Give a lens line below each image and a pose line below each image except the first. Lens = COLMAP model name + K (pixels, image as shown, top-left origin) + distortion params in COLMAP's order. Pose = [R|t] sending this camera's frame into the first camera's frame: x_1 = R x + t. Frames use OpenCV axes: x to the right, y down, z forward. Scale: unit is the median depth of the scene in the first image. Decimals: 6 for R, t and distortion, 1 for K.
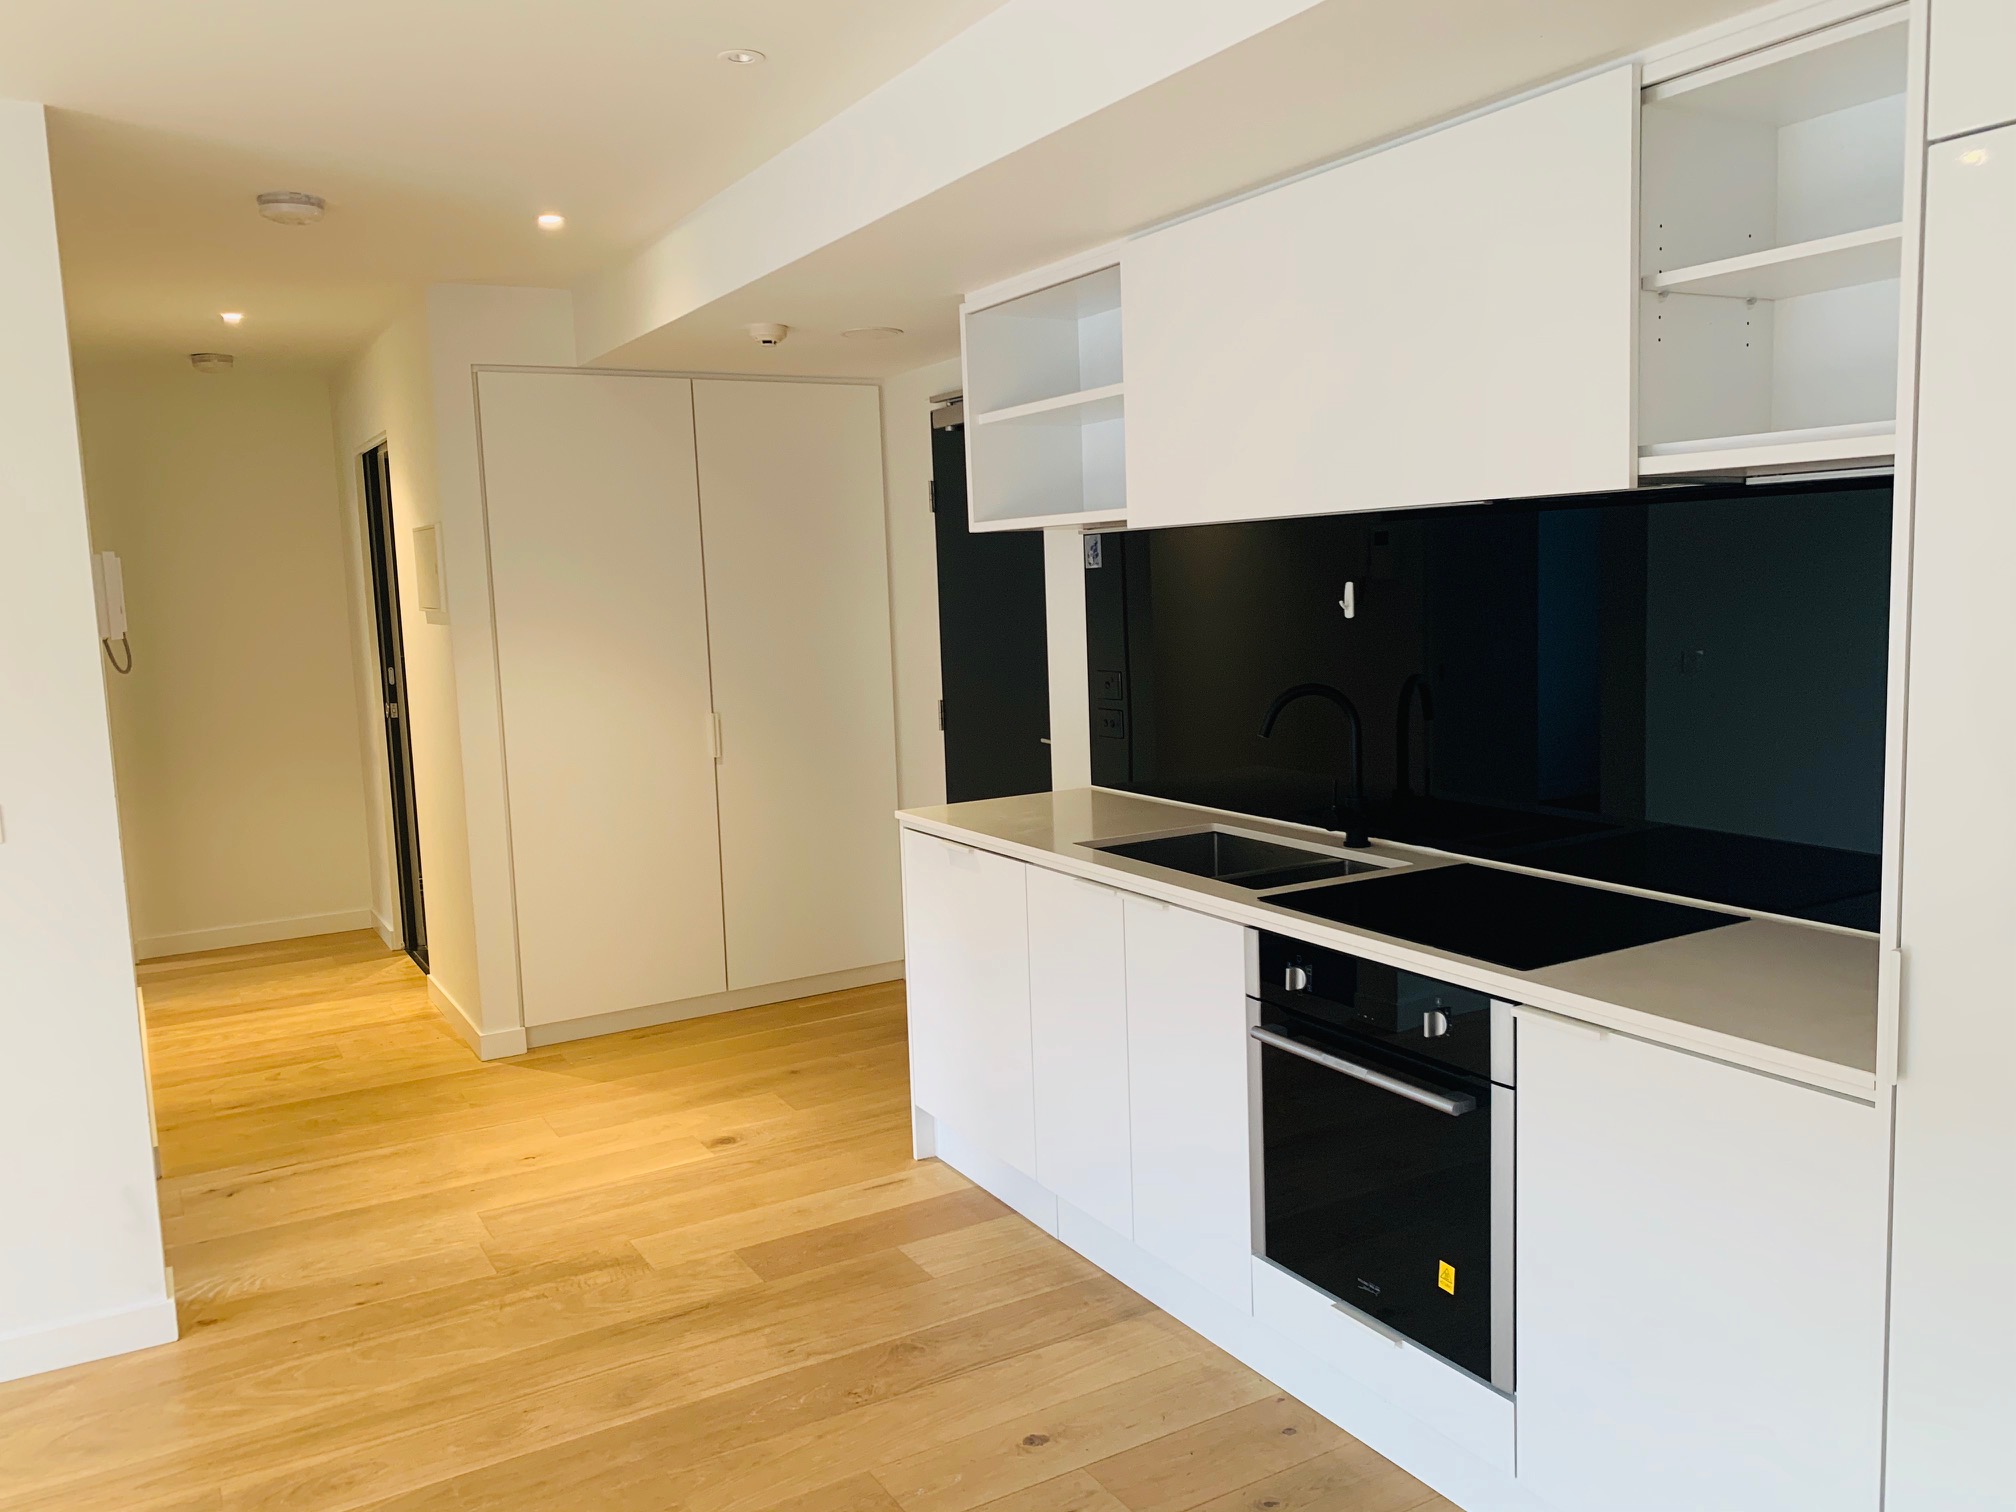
lens RADIAL K [[1514.1, 0, 1013.6], [0, 1514.1, 741.3], [0, 0, 1]] dist [0.008160, -0.007247]
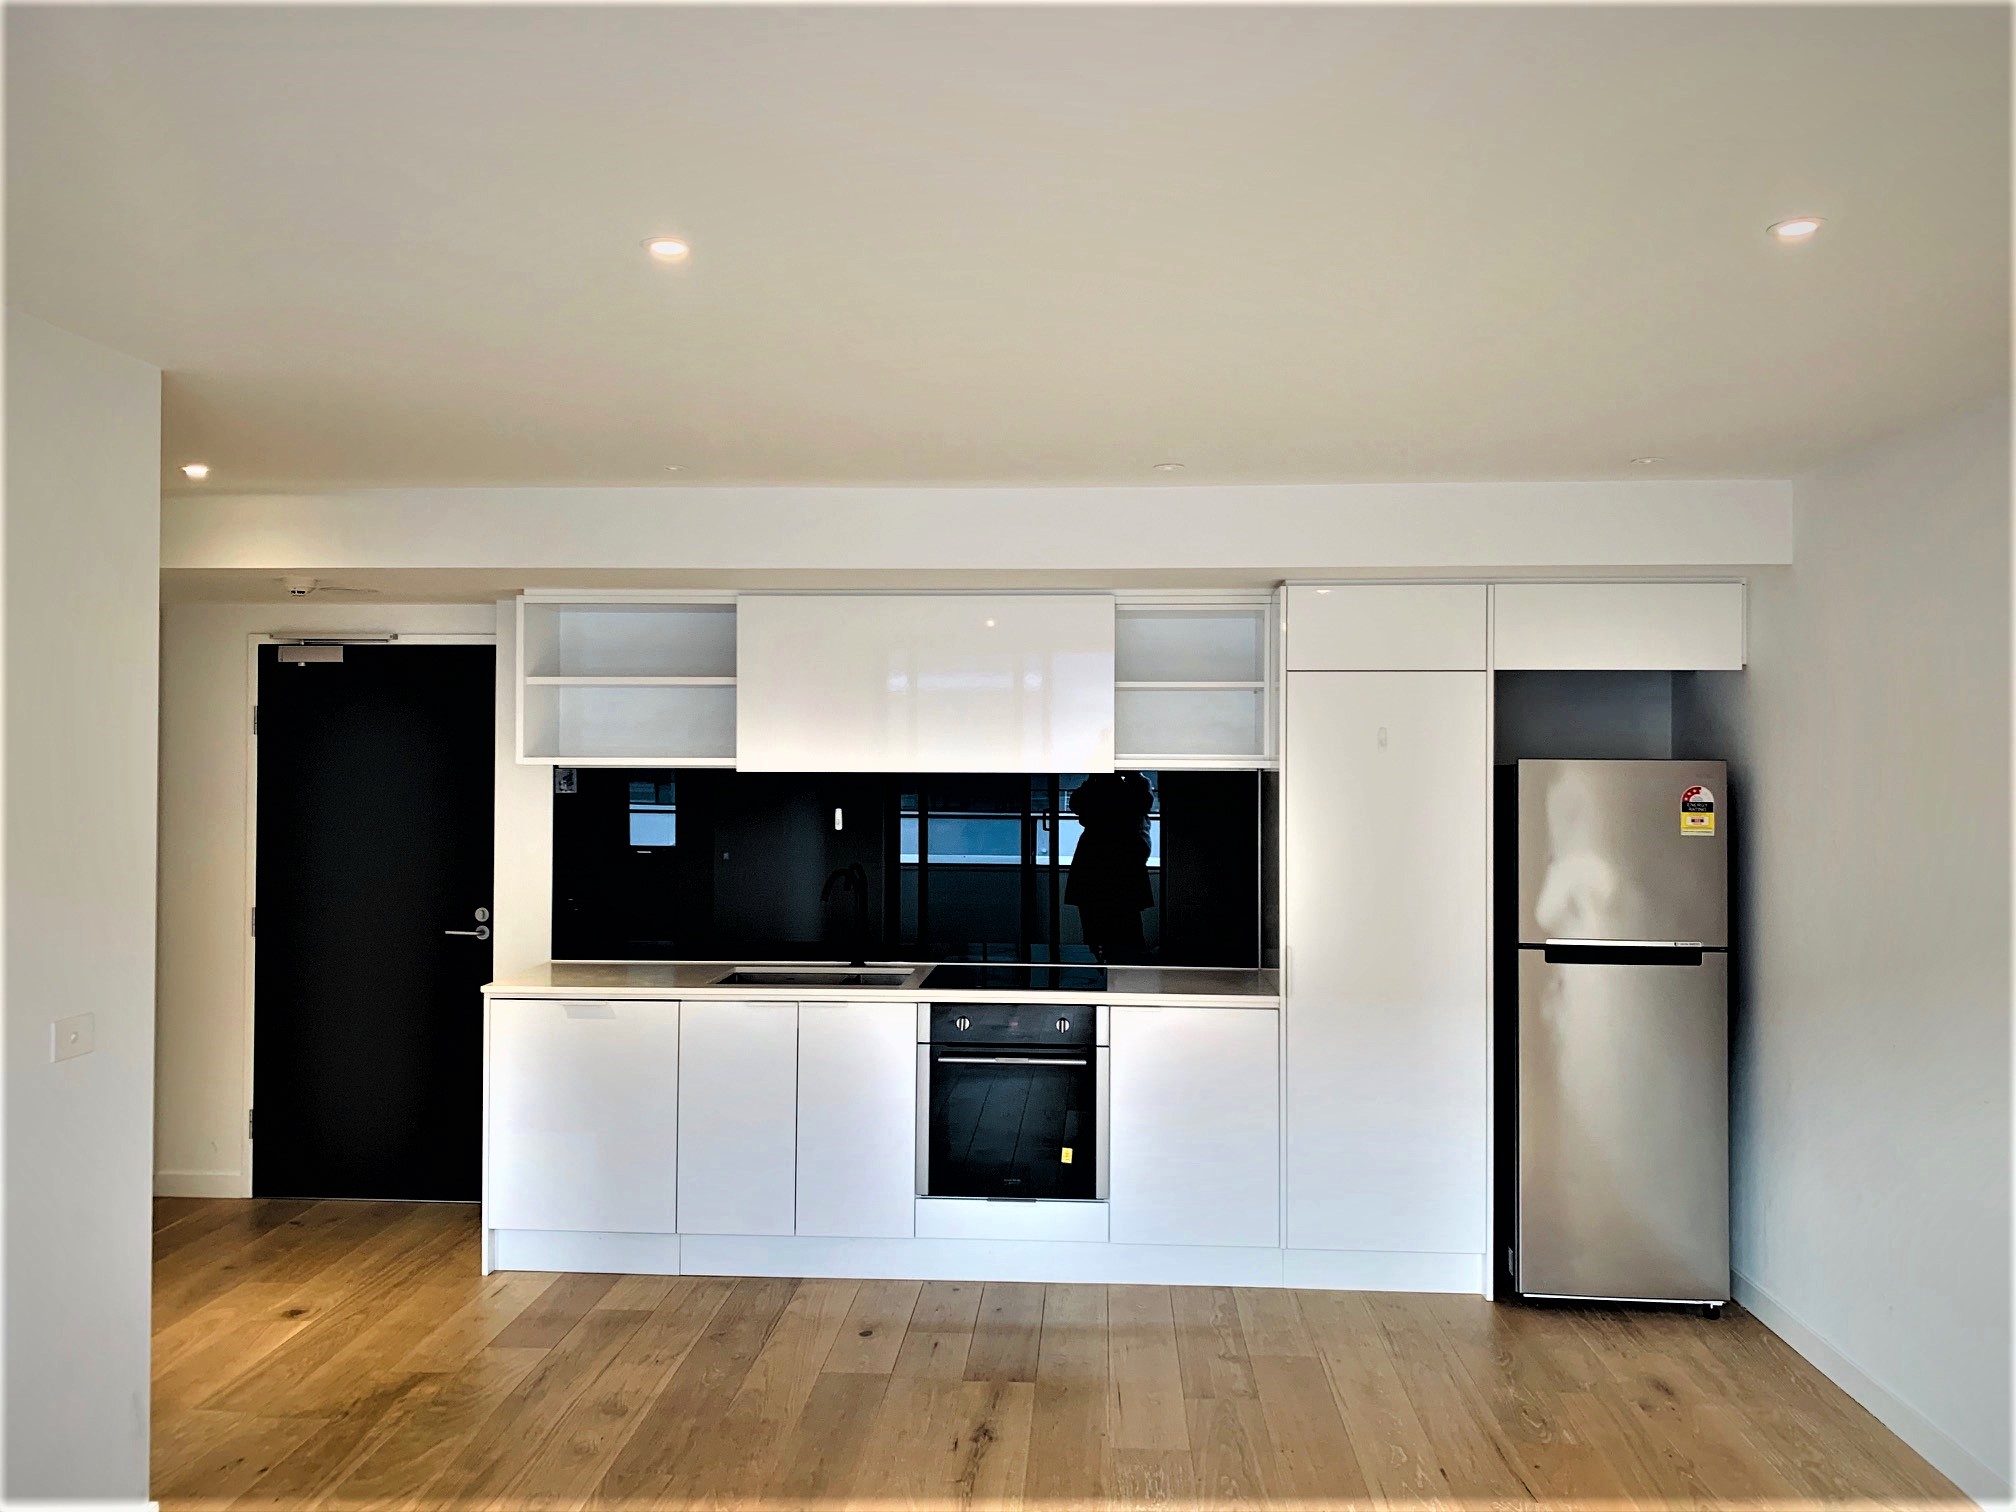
lens RADIAL K [[1471.8, 0, 1011.3], [0, 1471.8, 764.4], [0, 0, 1]] dist [-0.002677, -0.001232]
pose [[0.558883, 0.043234, 0.828119, -0.821187], [0.069559, 0.992676, -0.098770, 0.016055], [-0.826324, 0.112804, 0.551782, -0.042442]]
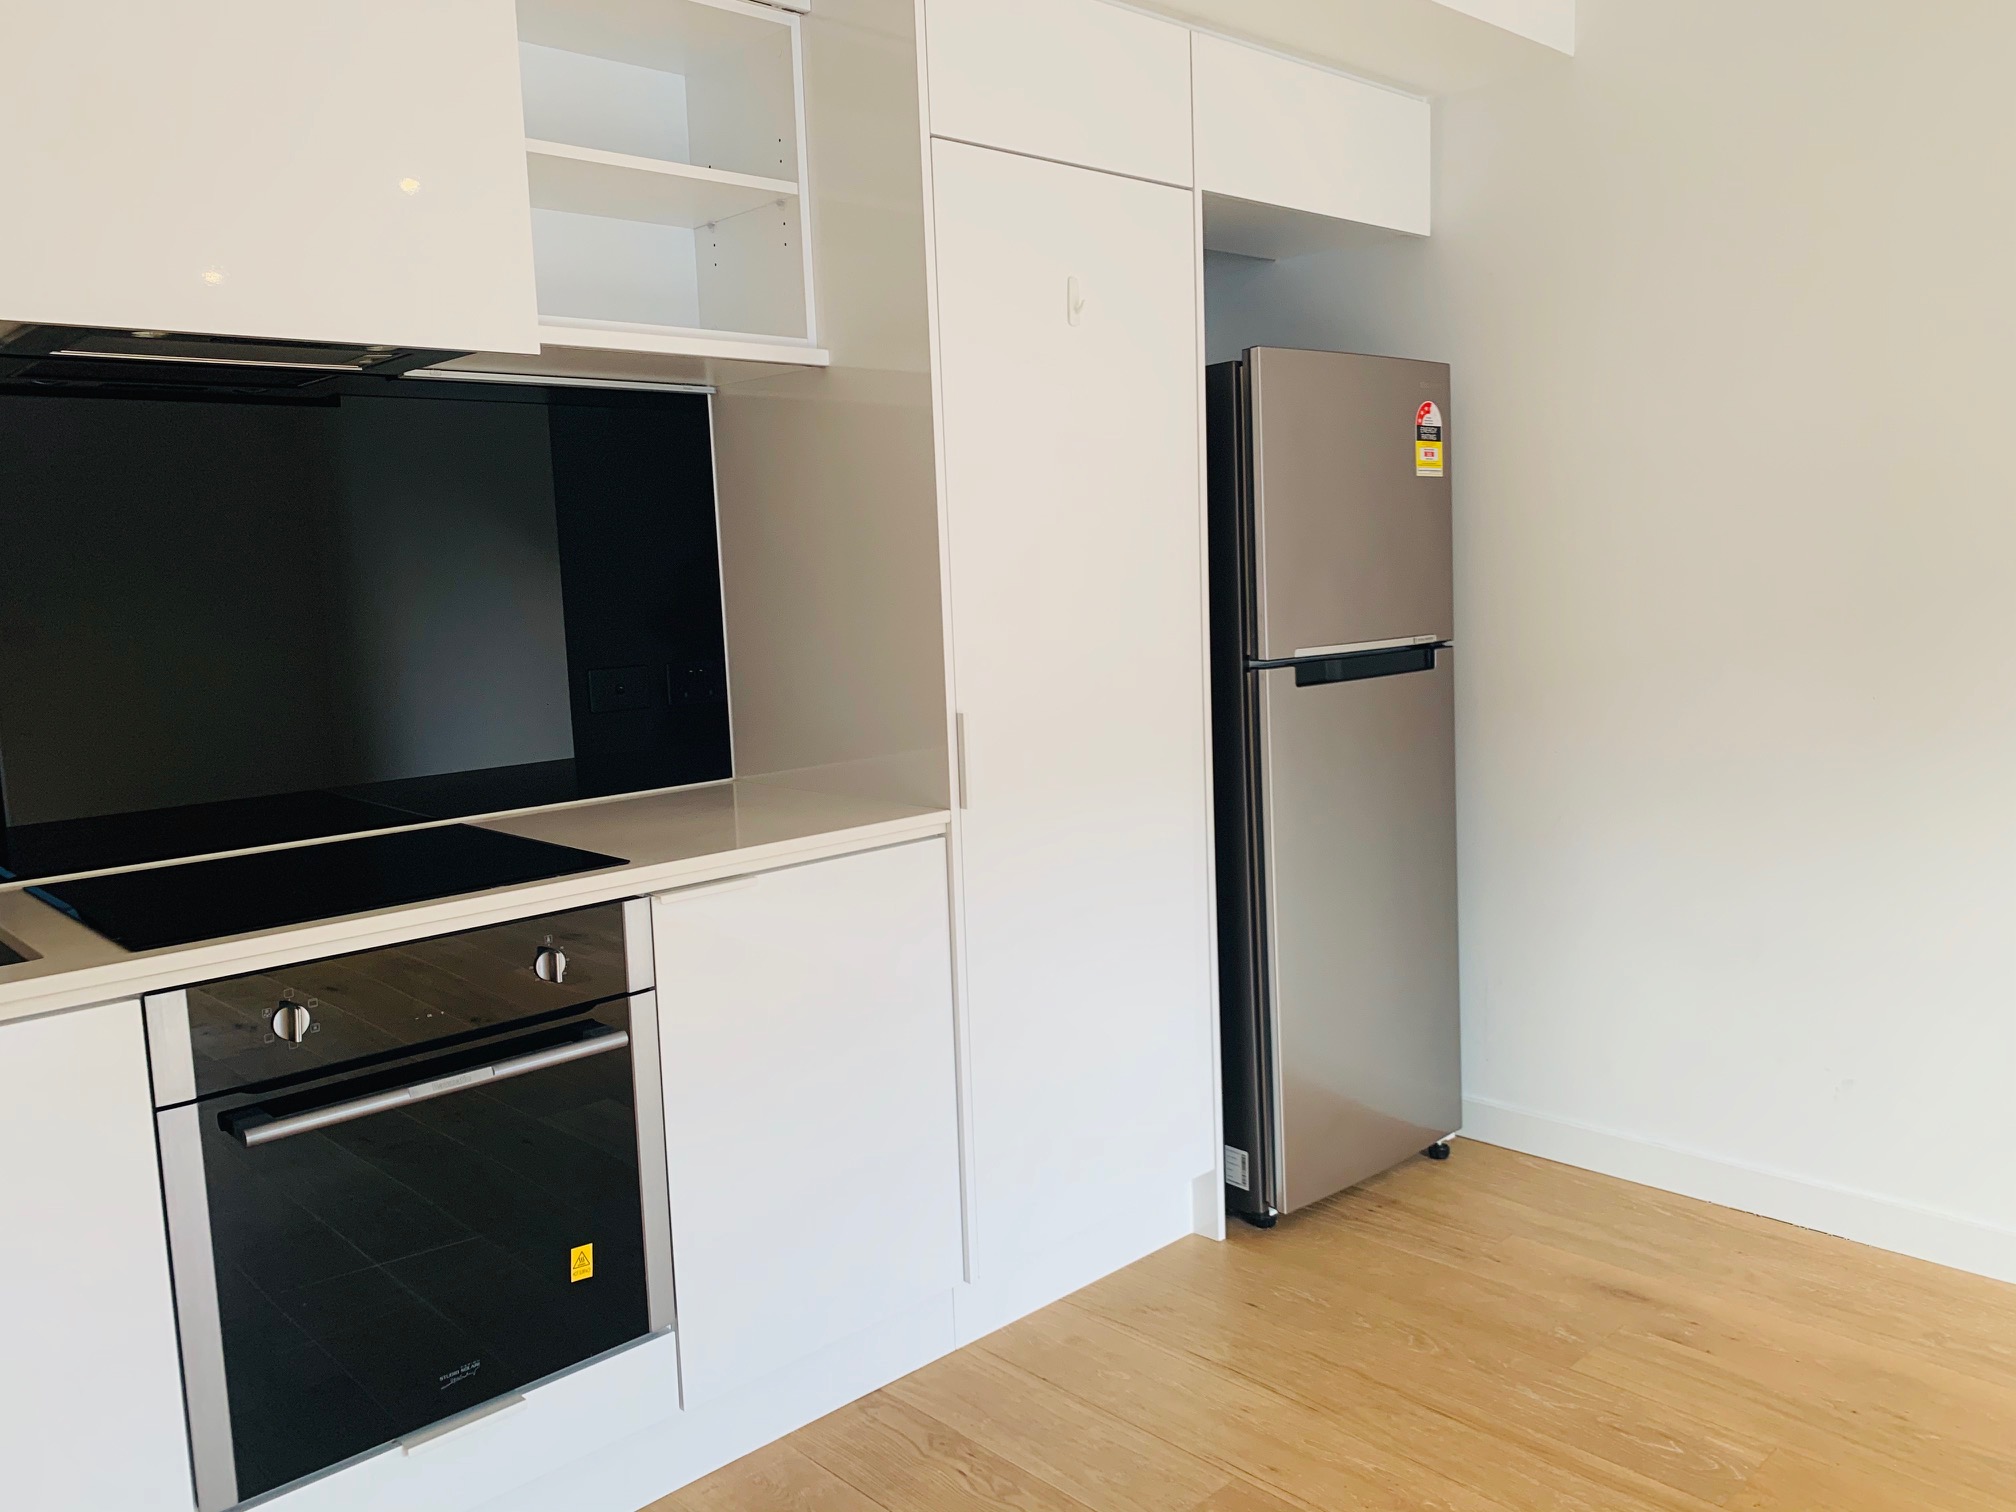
lens RADIAL K [[1571.5, 0, 1011.0], [0, 1571.5, 719.6], [0, 0, 1]] dist [-0.006605, -0.003861]
pose [[-0.224918, -0.069109, 0.971924, -0.352535], [0.153429, 0.982526, 0.105369, 0.000561], [-0.962222, 0.172820, -0.210384, 0.532595]]
